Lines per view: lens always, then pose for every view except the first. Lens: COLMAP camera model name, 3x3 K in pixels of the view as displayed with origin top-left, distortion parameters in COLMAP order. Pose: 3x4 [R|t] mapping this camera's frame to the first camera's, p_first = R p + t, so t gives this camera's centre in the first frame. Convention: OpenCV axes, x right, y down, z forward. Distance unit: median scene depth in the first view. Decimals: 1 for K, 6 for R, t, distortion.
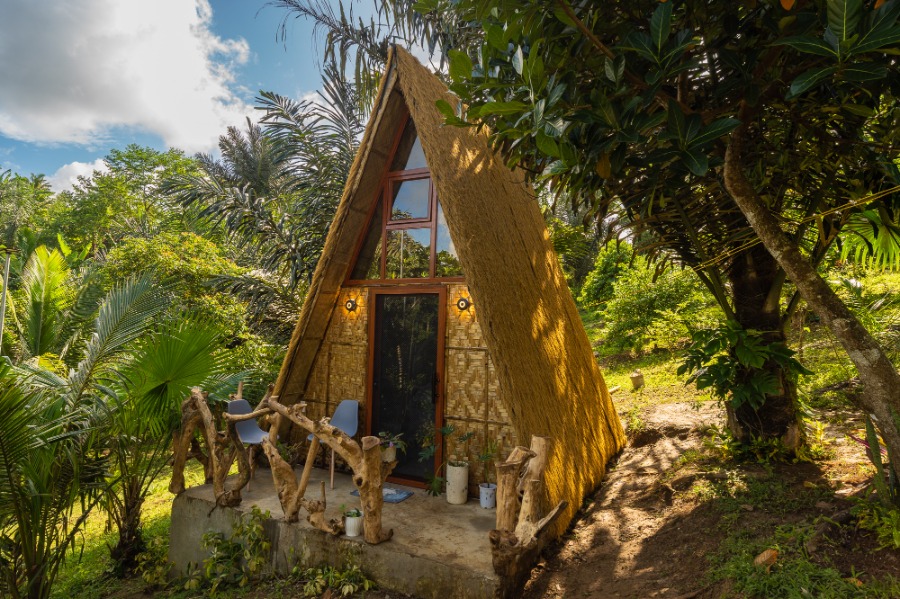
lens RADIAL K [[545.2, 0, 451.8], [0, 545.2, 275.1], [0, 0, 1]] dist [-0.040411, 0.029500]
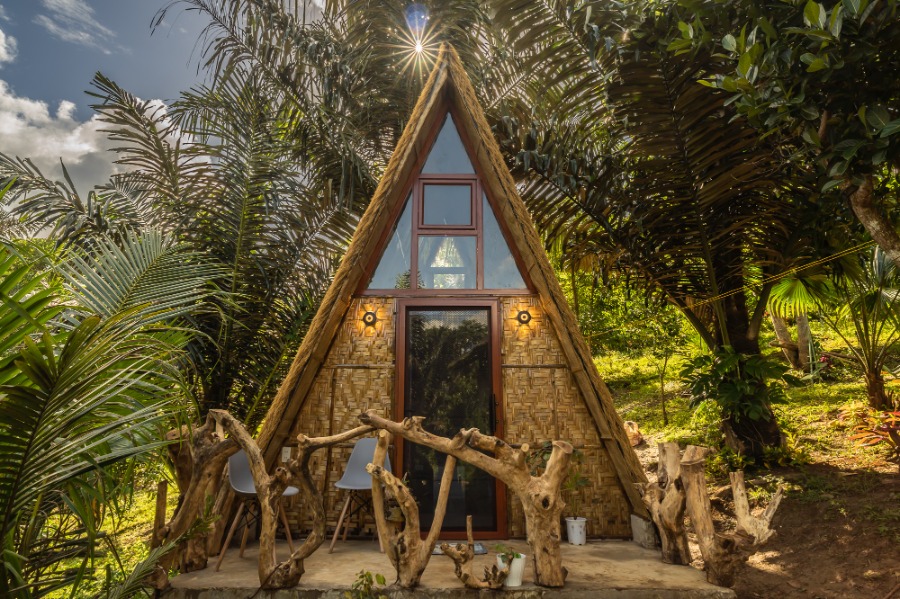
lens RADIAL K [[545.2, 0, 451.8], [0, 545.2, 275.1], [0, 0, 1]] dist [-0.040411, 0.029500]
pose [[0.885060, 0.105957, 0.453257, -0.505584], [-0.022018, 0.982187, -0.186610, 0.156946], [-0.464956, 0.155181, 0.871628, 0.252266]]
